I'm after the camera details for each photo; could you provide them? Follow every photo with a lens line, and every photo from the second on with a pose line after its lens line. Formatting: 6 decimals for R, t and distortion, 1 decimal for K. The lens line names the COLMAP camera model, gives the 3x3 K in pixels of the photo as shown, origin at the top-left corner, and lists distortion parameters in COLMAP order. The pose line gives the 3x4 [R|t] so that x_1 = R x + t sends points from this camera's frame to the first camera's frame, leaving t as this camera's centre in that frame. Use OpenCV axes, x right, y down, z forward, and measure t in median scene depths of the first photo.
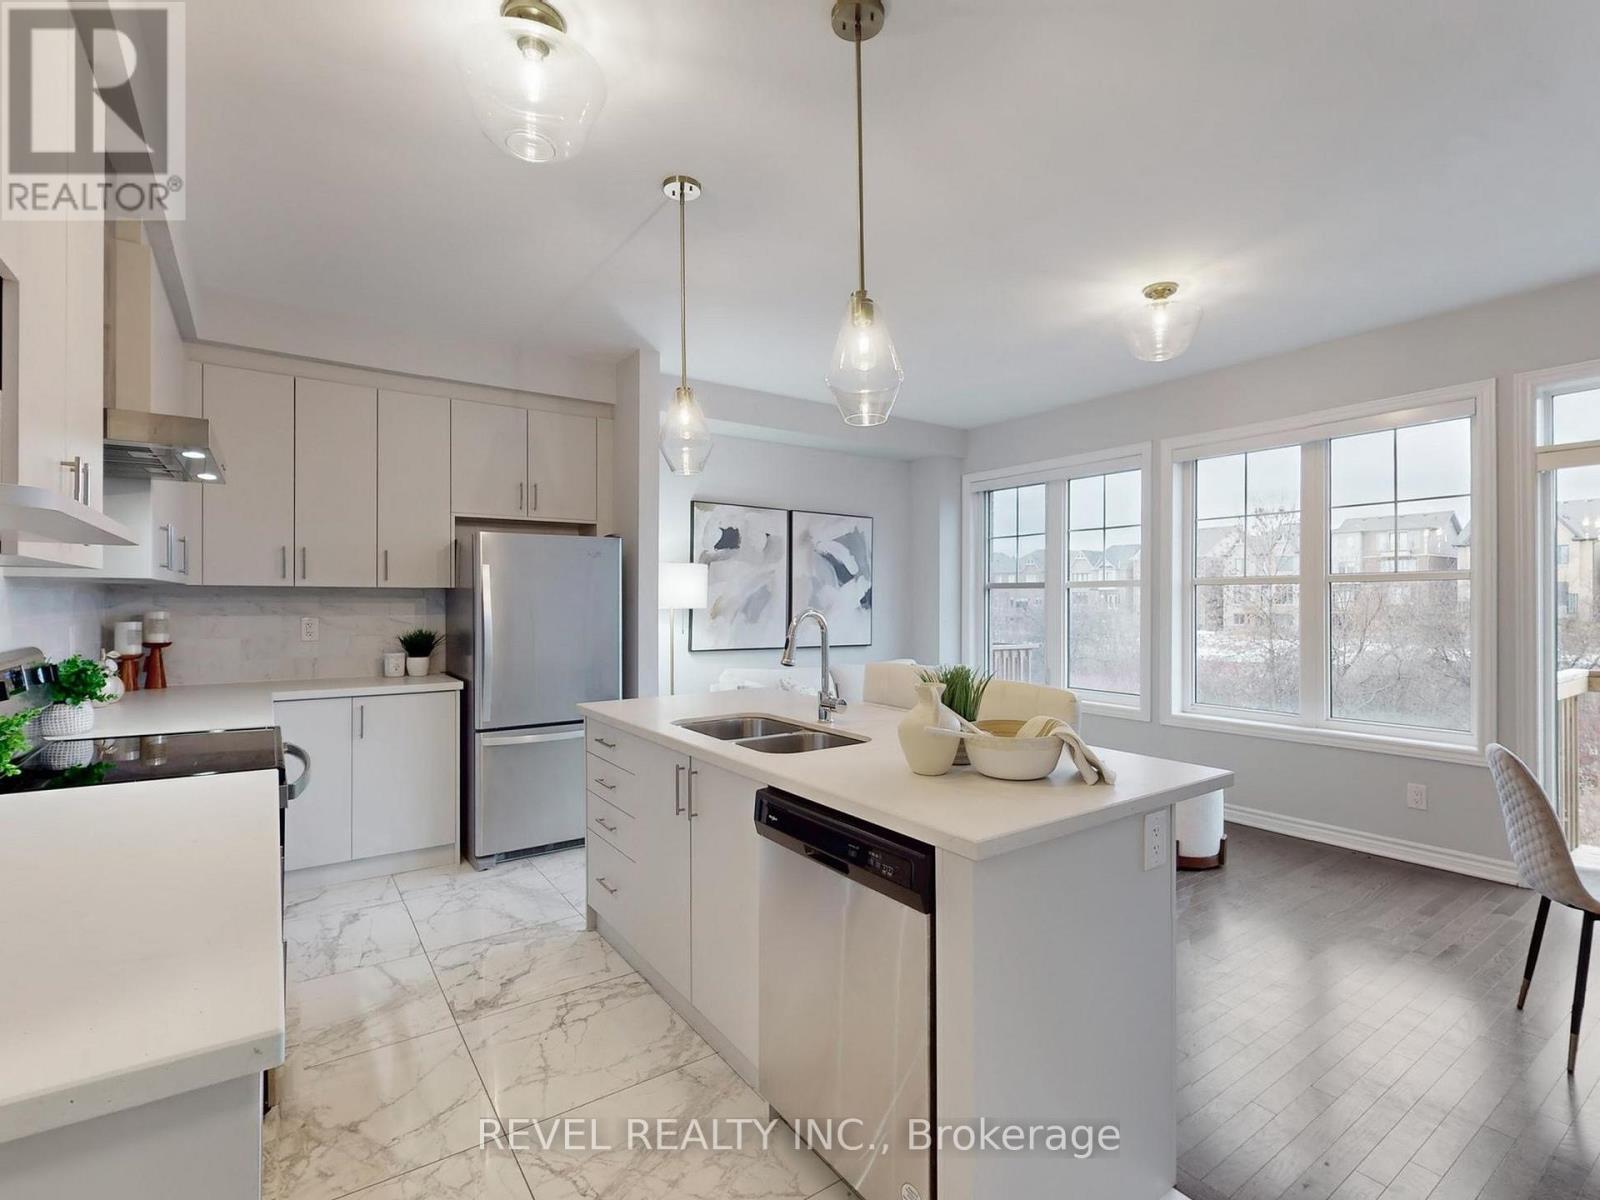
lens RADIAL K [[742.0, 0, 792.1], [0, 742.0, 599.6], [0, 0, 1]] dist [0.000324, -0.001633]
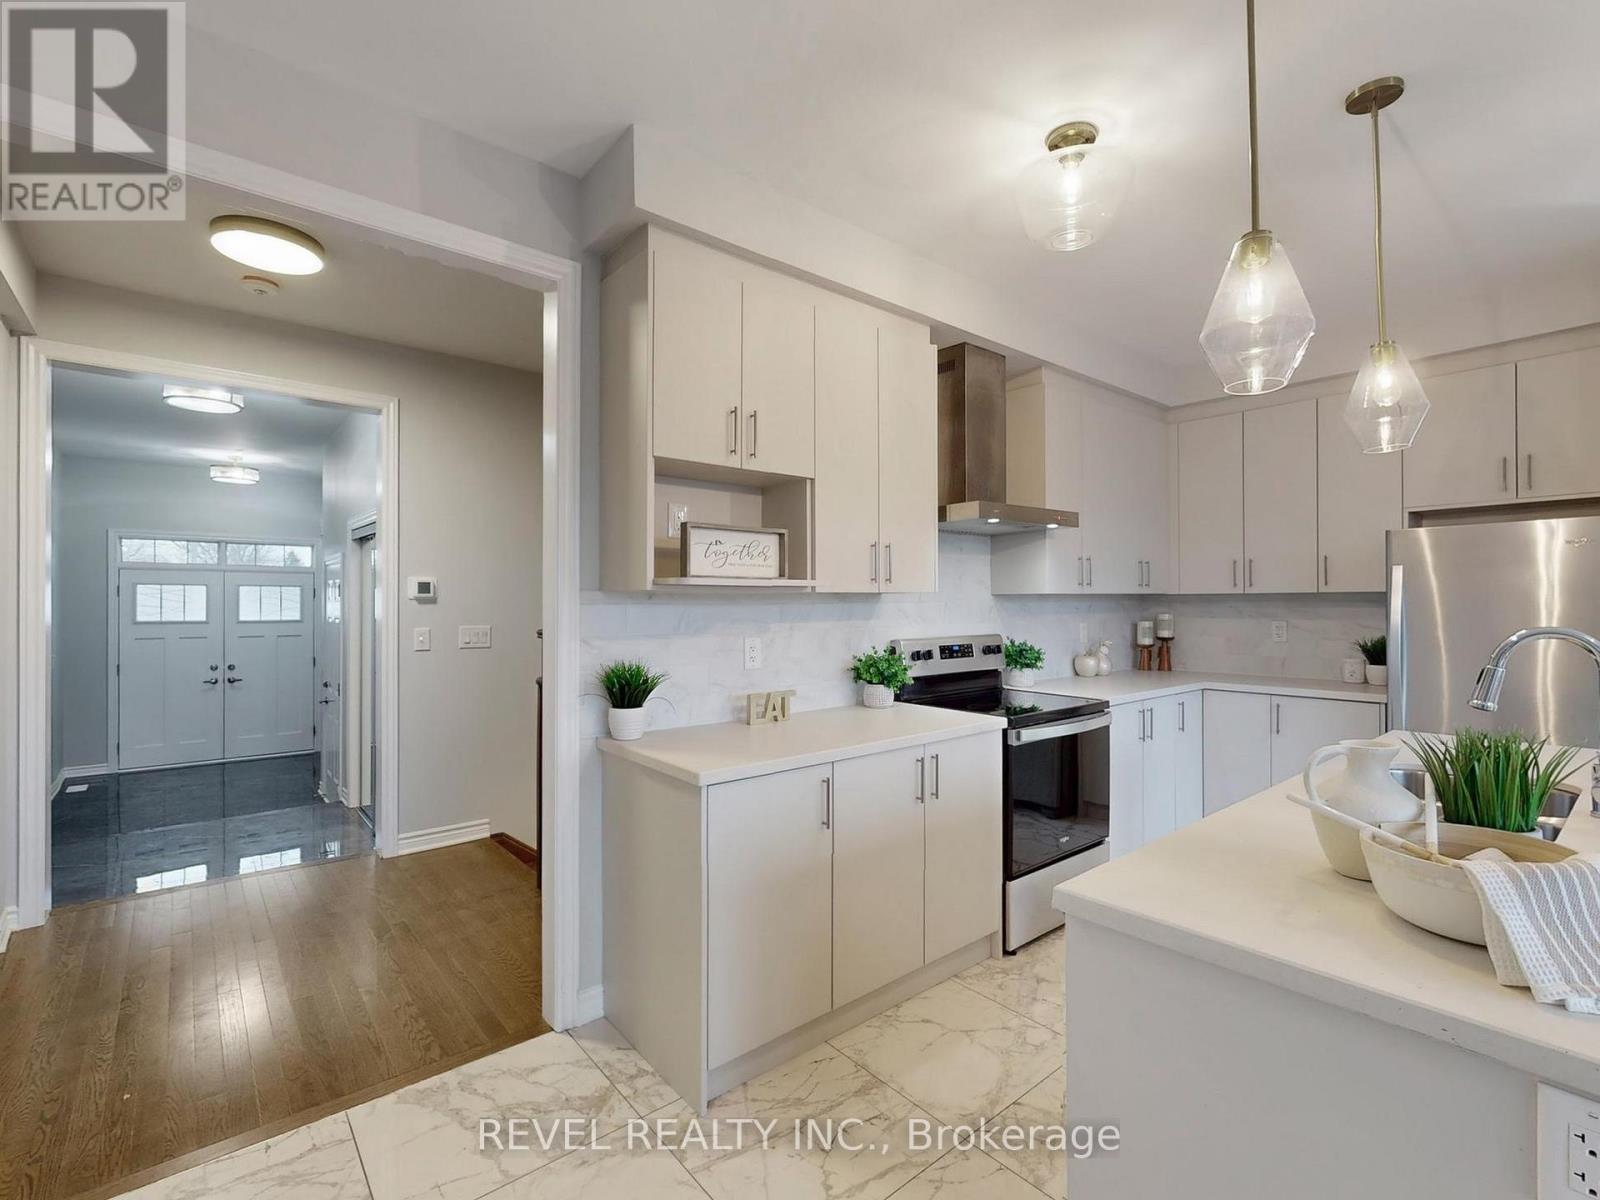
lens RADIAL K [[733.3, 0, 804.2], [0, 733.3, 603.1], [0, 0, 1]] dist [-0.009239, 0.002748]
pose [[0.110700, -0.003899, -0.993846, 0.329912], [0.007581, 0.999967, -0.003079, -0.004075], [0.993825, -0.007194, 0.110726, 0.167569]]
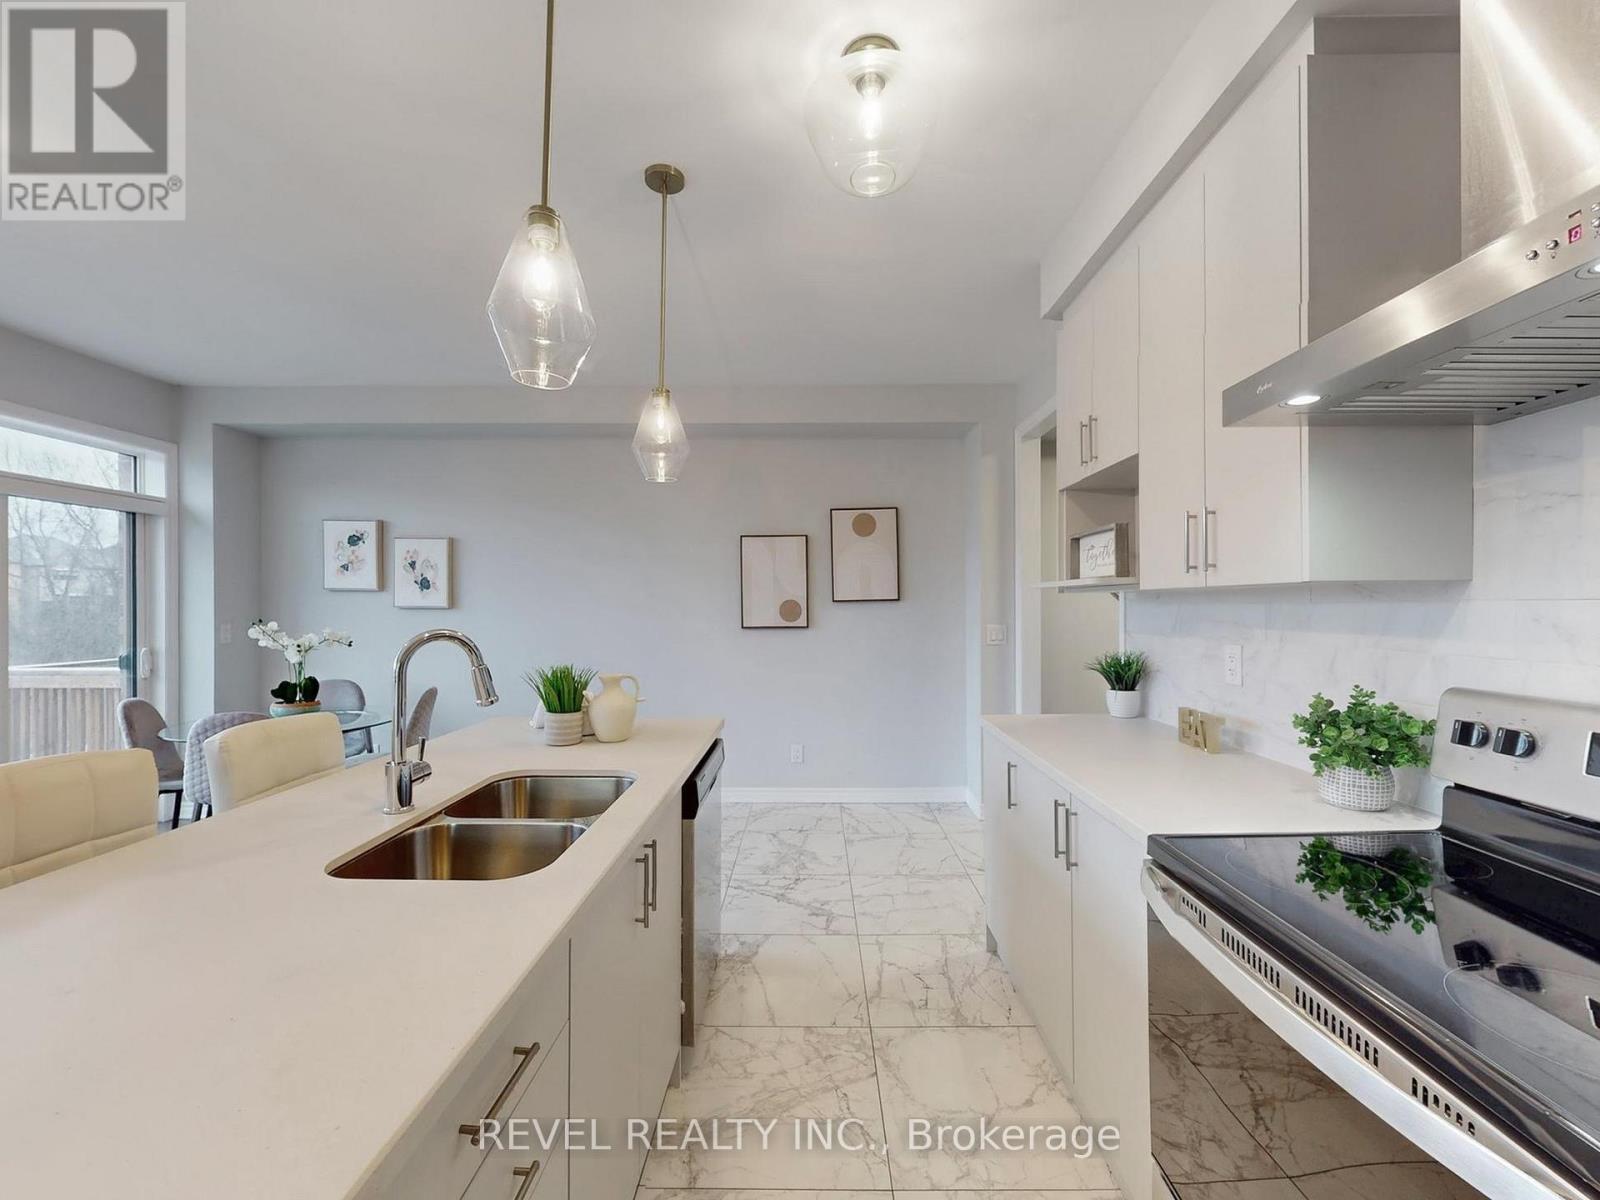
lens RADIAL K [[665.7, 0, 798.9], [0, 665.7, 607.6], [0, 0, 1]] dist [0.000523, -0.000497]
pose [[-0.819163, 0.002802, 0.573554, -0.378725], [0.004015, 0.999992, 0.000850, -0.003743], [-0.573547, 0.002999, -0.819167, 0.786990]]
